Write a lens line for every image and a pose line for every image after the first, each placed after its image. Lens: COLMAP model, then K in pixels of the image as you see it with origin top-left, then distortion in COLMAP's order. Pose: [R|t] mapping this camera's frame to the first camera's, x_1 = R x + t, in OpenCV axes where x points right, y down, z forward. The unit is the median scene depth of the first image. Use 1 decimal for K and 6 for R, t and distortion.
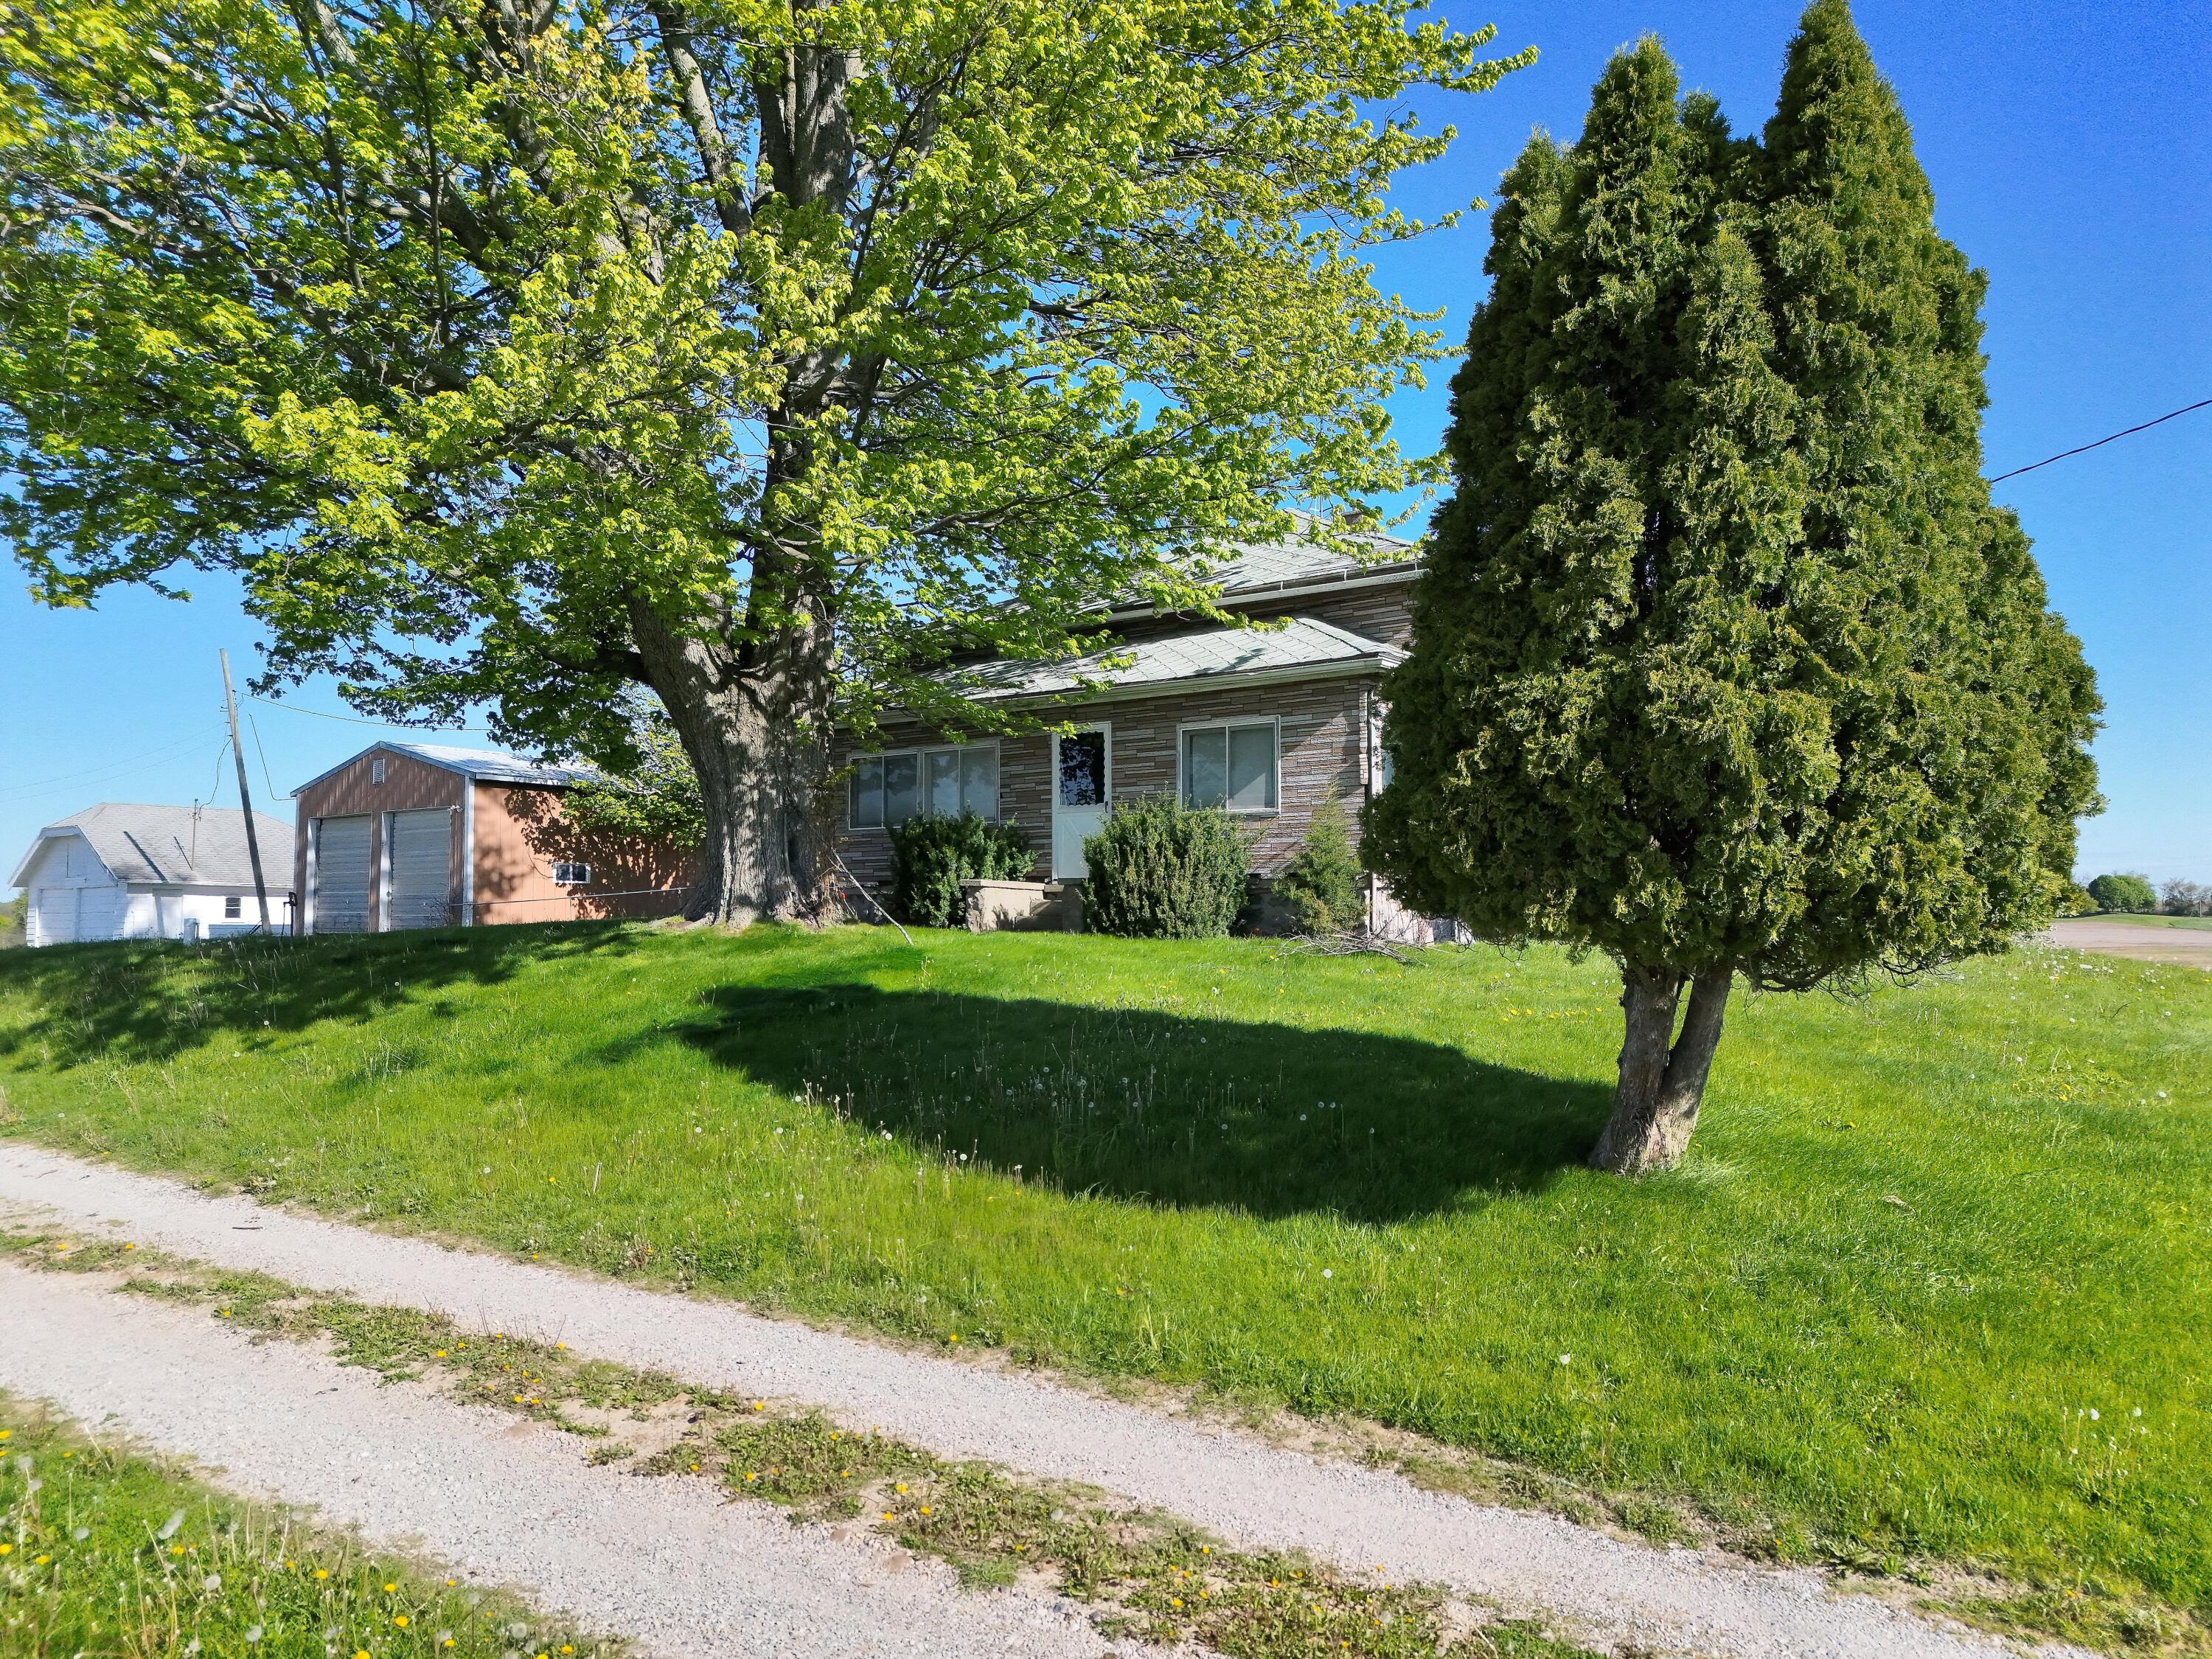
lens RADIAL K [[1539.8, 0, 1101.9], [0, 1539.8, 837.9], [0, 0, 1]] dist [0.090035, -0.088008]
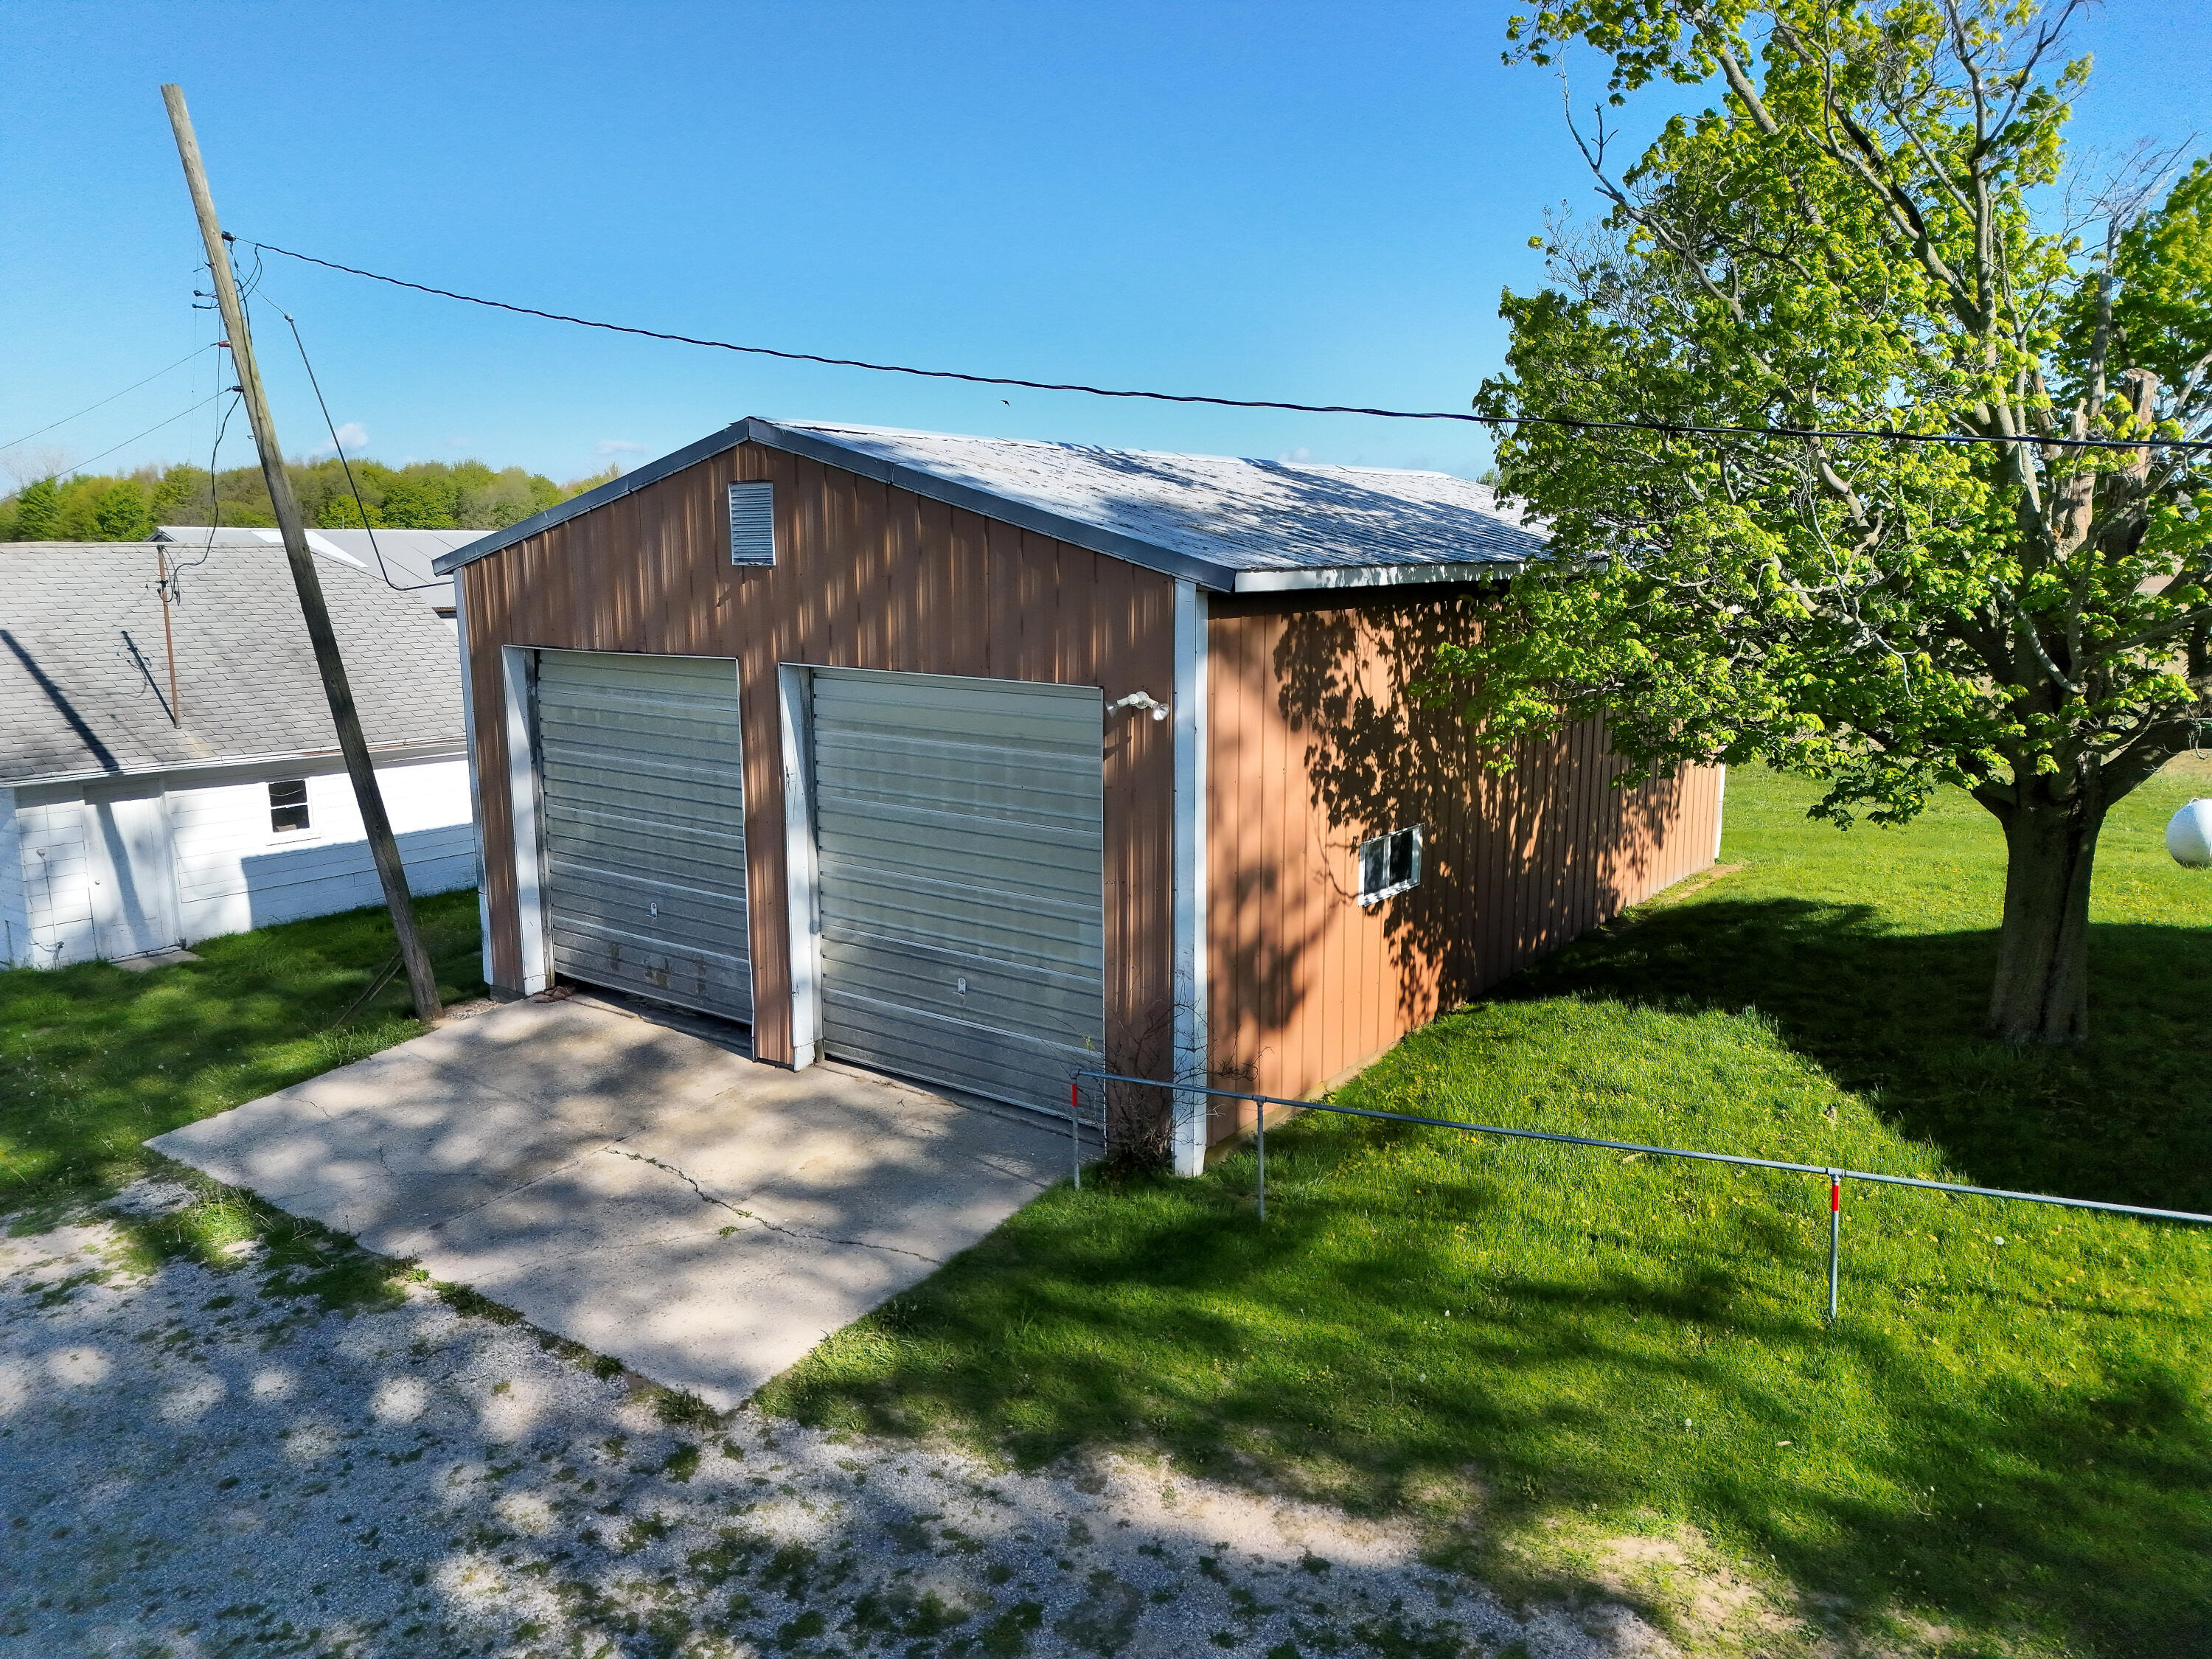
lens RADIAL K [[1539.8, 0, 1101.9], [0, 1539.8, 837.9], [0, 0, 1]] dist [0.090035, -0.088008]
pose [[0.999481, 0.011894, -0.029923, -0.389472], [-0.004106, 0.968767, 0.247938, -0.056930], [0.031937, -0.247686, 0.968314, 0.718420]]
